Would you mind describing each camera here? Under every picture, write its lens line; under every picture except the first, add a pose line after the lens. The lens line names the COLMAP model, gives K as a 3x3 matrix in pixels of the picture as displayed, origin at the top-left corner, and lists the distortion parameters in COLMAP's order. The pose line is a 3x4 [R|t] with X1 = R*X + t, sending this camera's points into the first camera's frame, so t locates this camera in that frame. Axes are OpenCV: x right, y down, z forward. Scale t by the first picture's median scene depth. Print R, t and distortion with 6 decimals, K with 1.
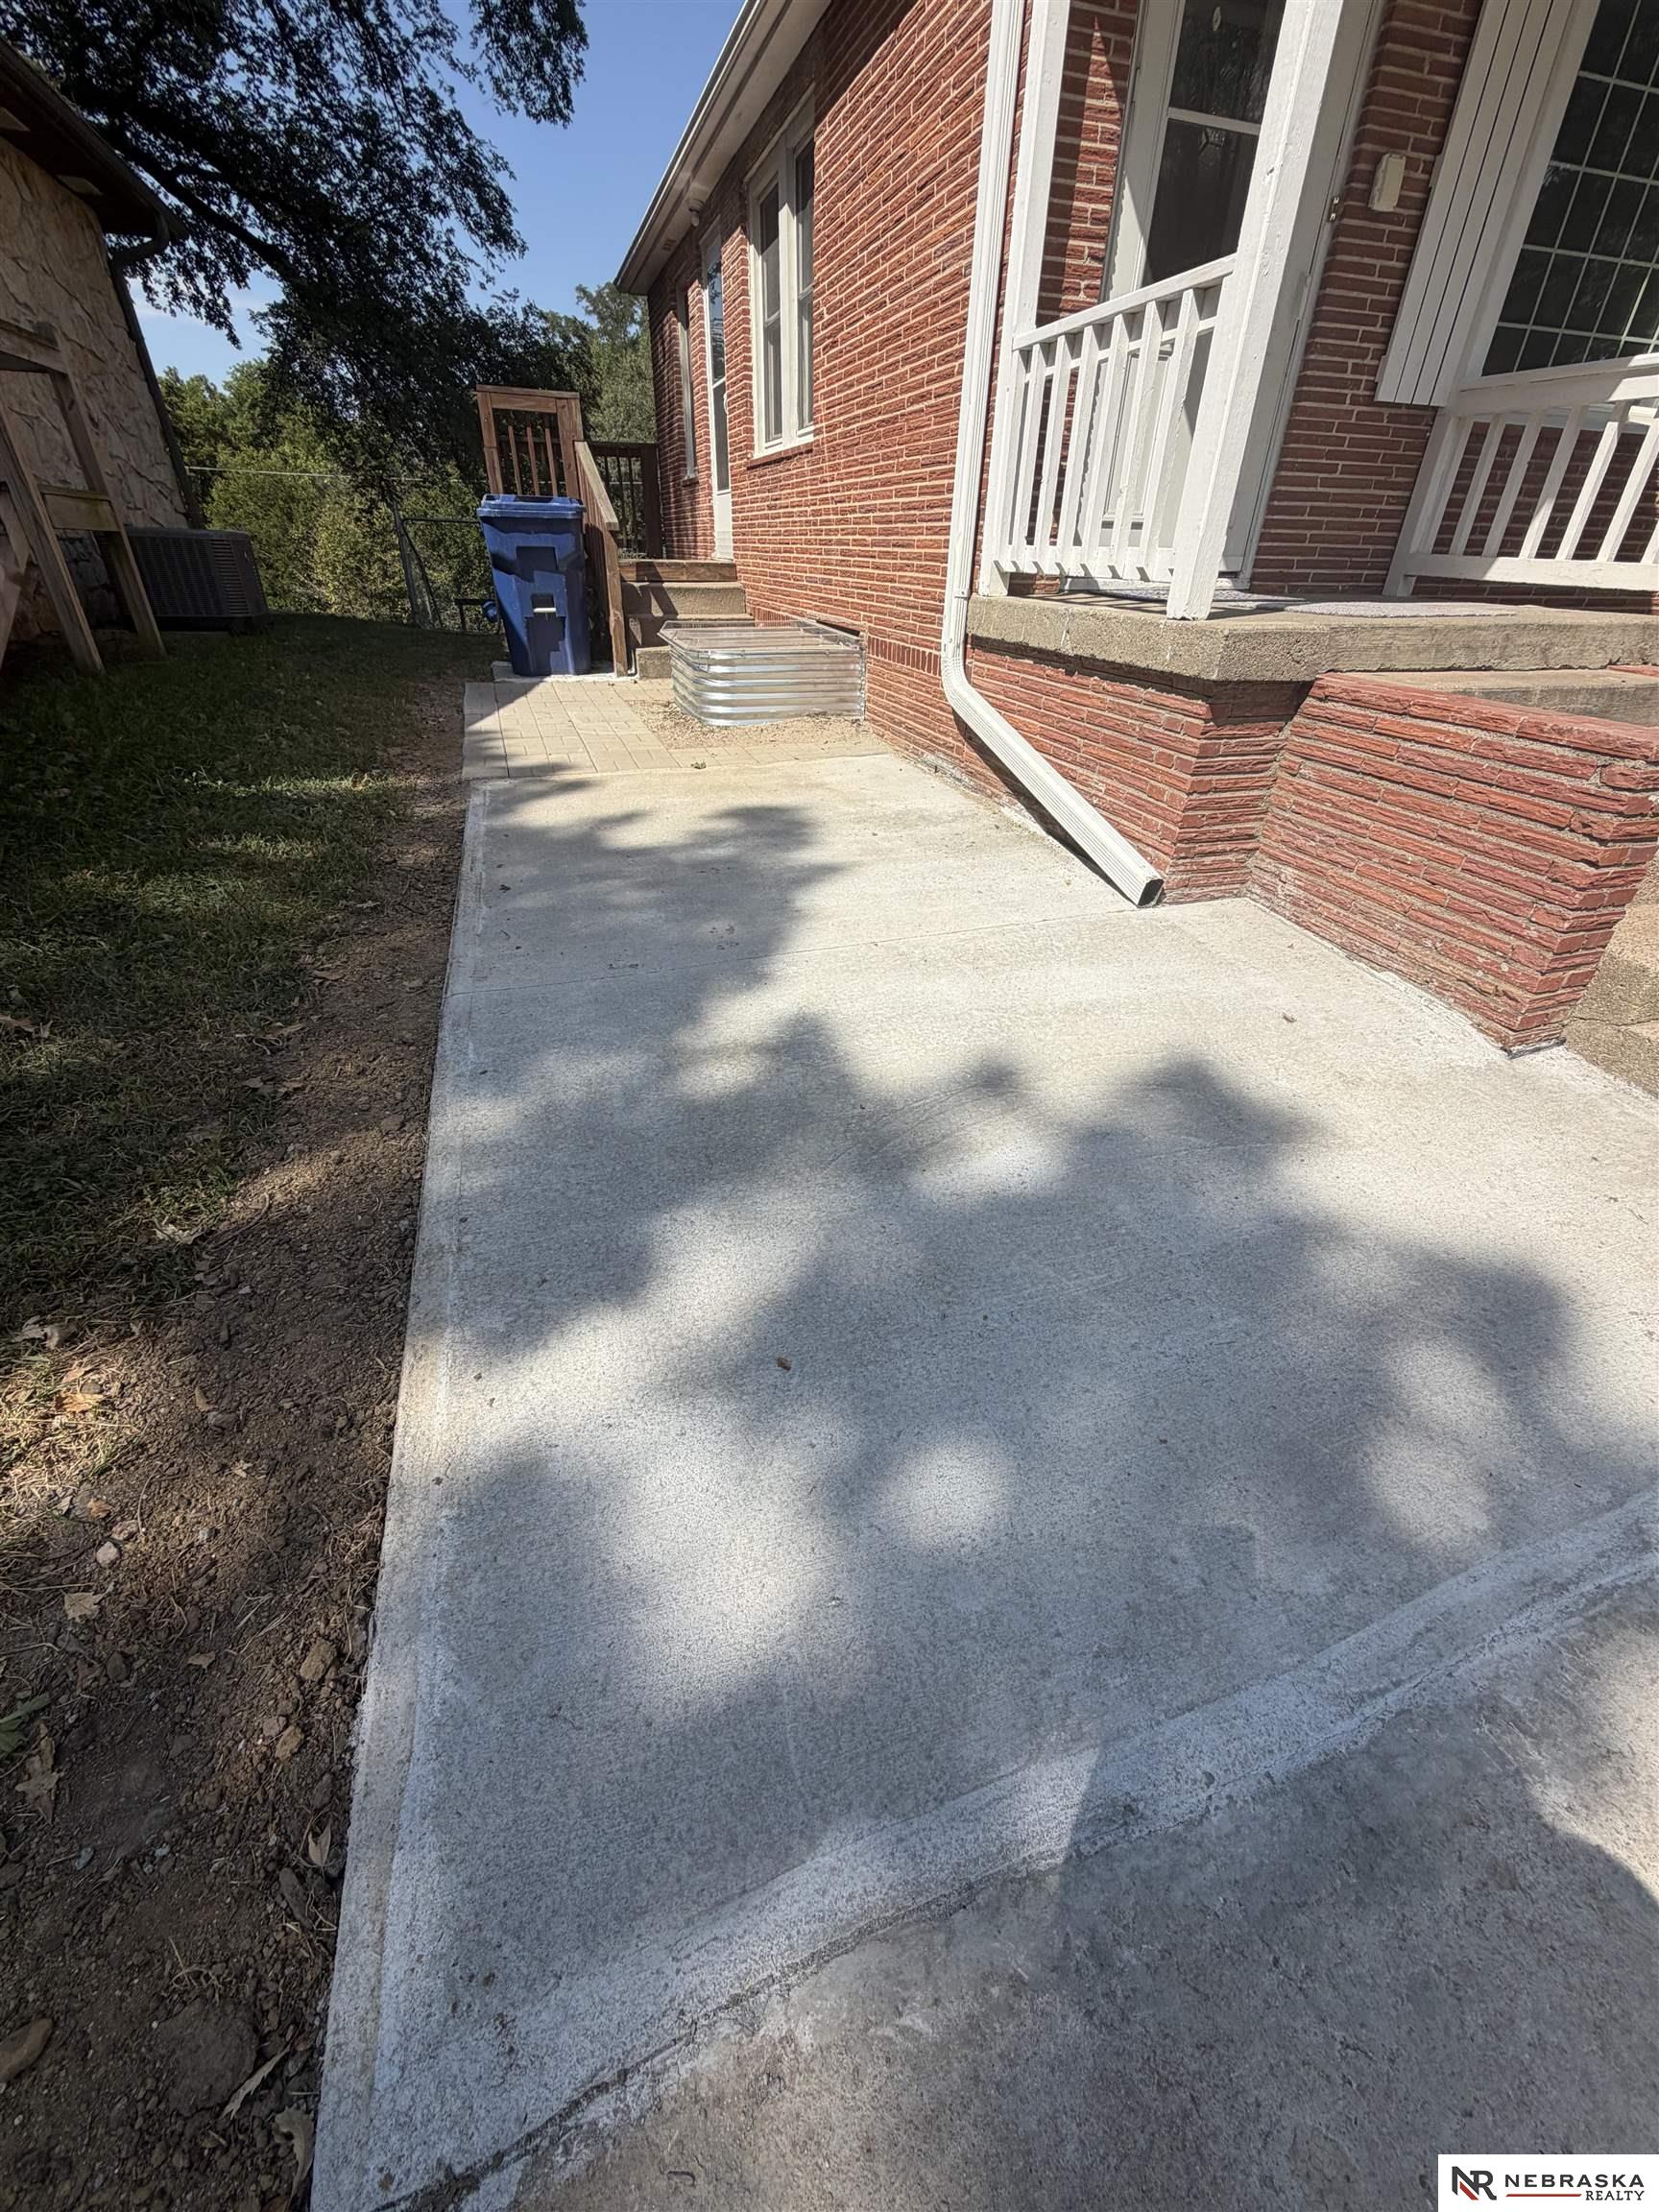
lens RADIAL K [[878.9, 0, 829.5], [0, 878.9, 1106.0], [0, 0, 1]] dist [-0.002009, -0.000462]
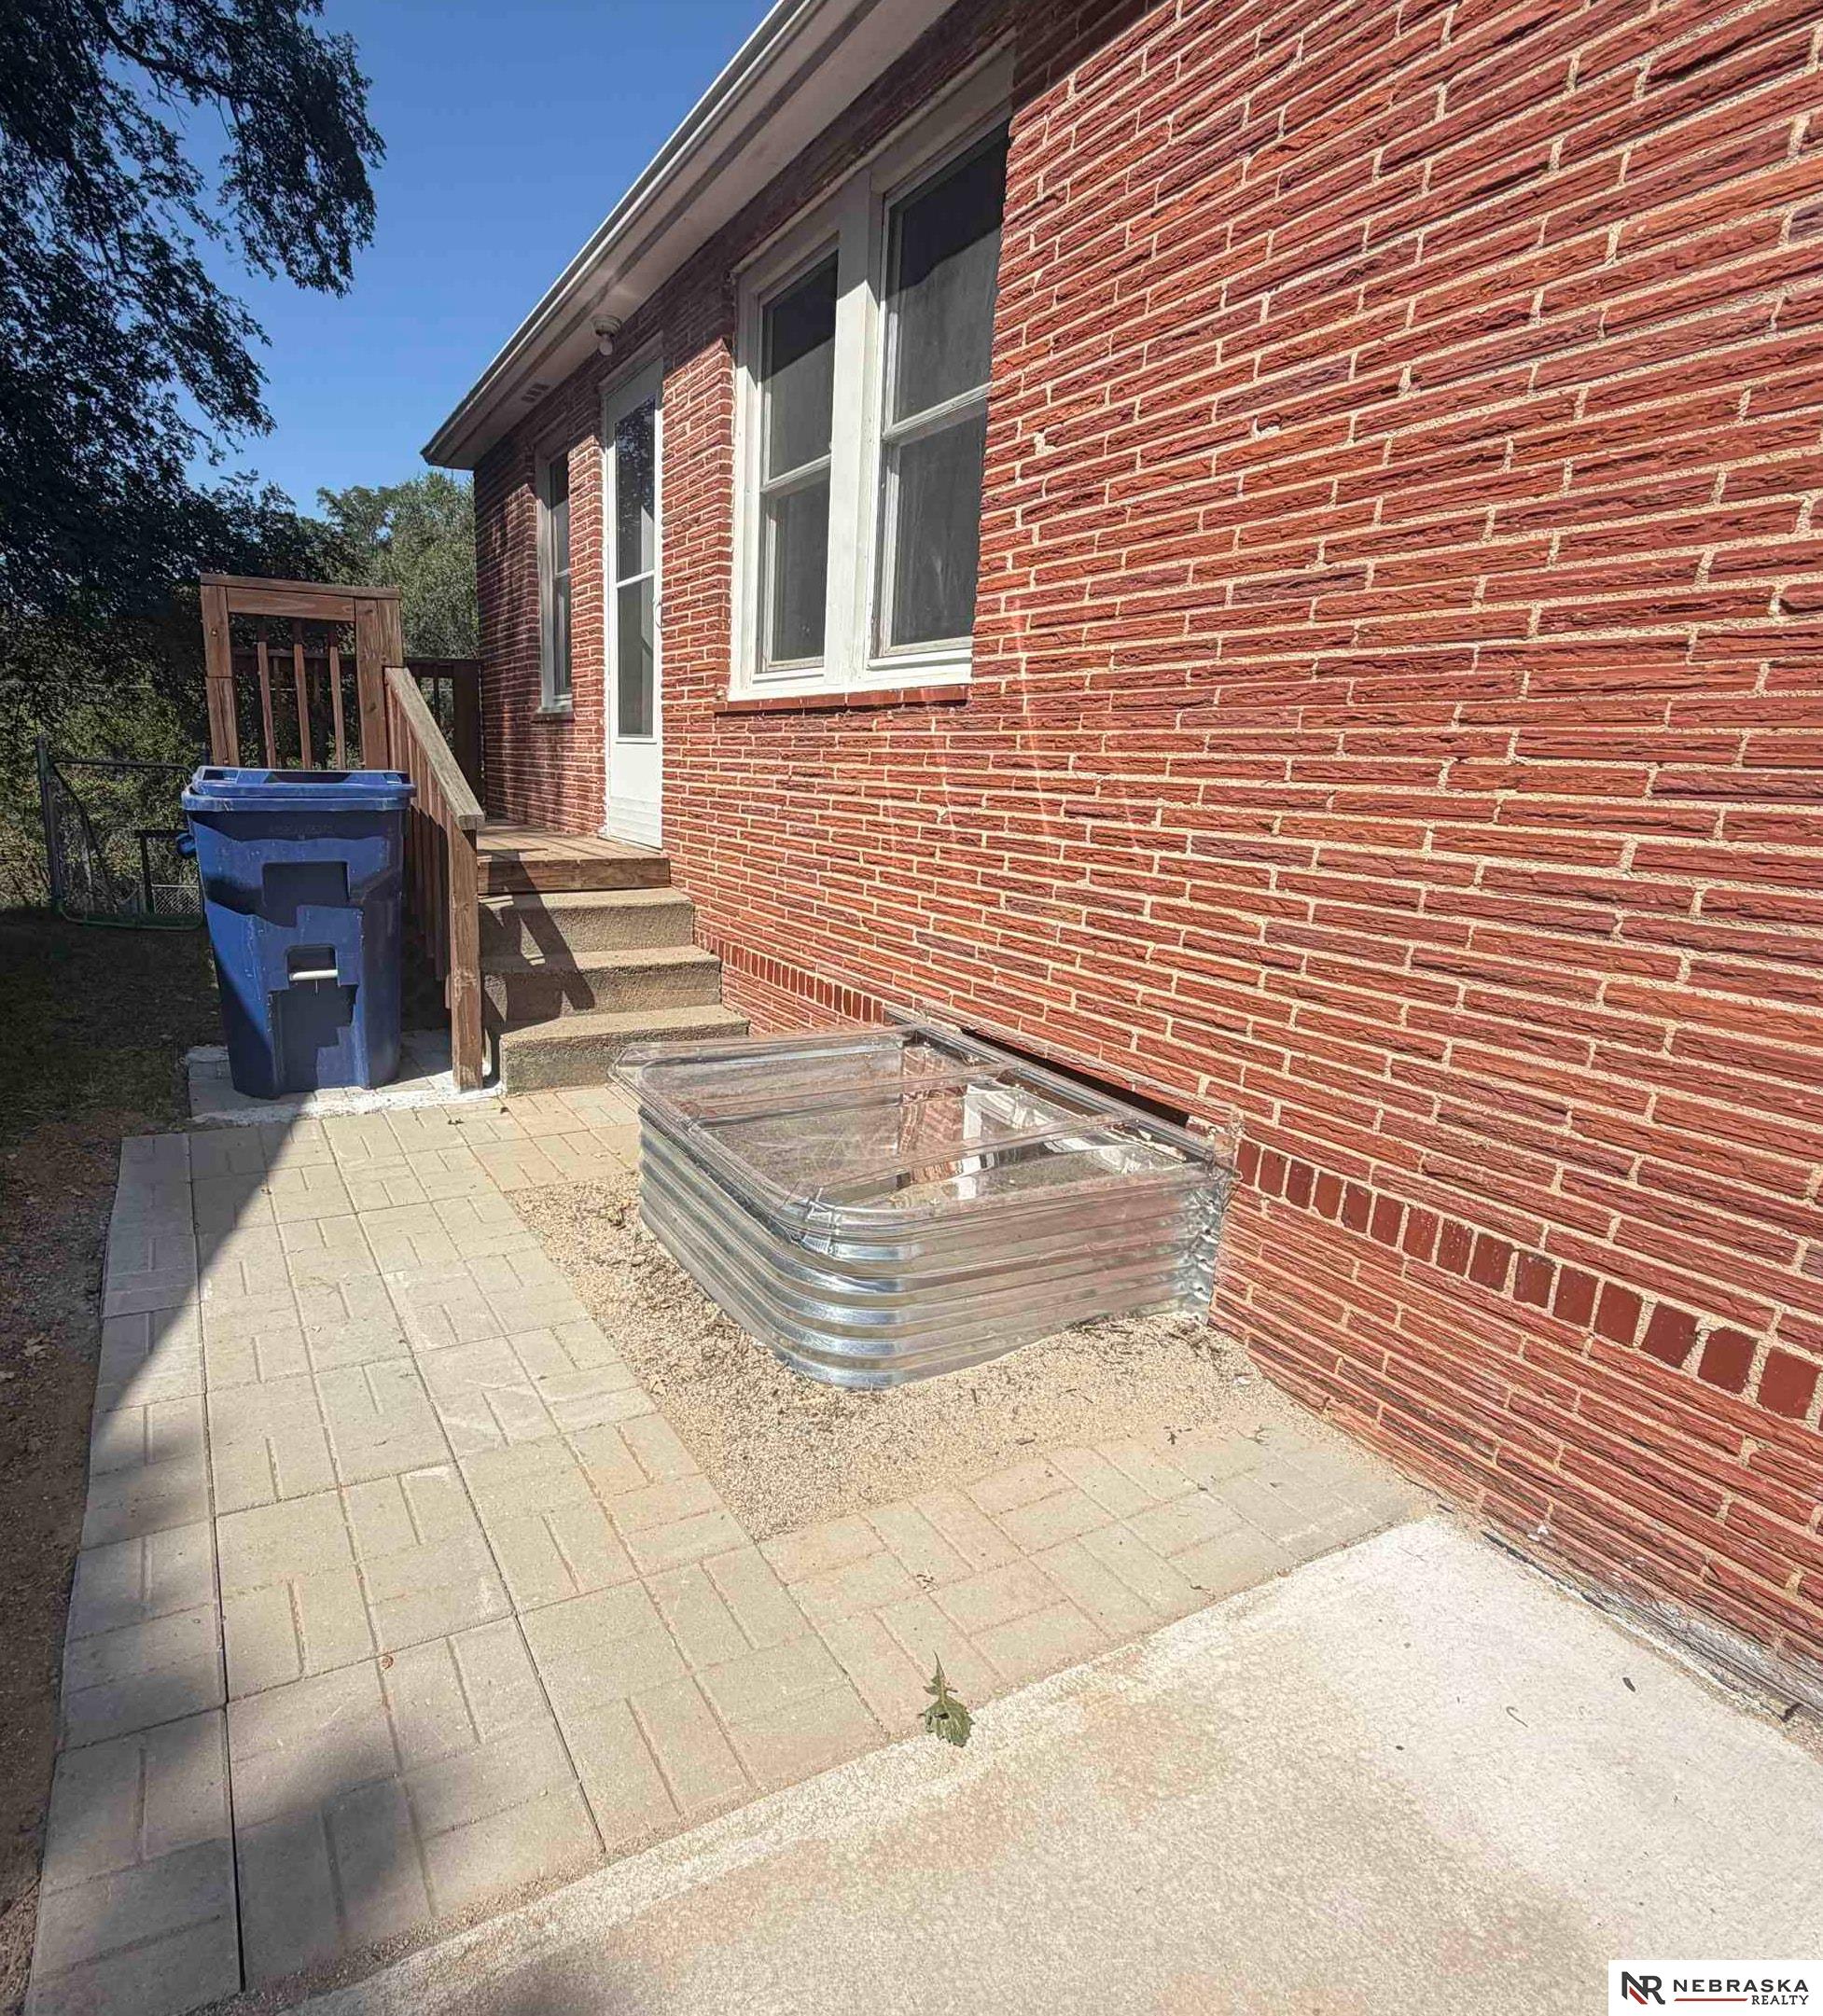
lens RADIAL K [[1109.1, 0, 703.3], [0, 1109.1, 1053.5], [0, 0, 1]] dist [-0.002591, 0.000230]
pose [[0.994514, -0.027435, 0.100942, -0.160567], [0.055373, 0.956773, -0.285516, -0.308767], [-0.088745, 0.289539, 0.953043, 0.383875]]
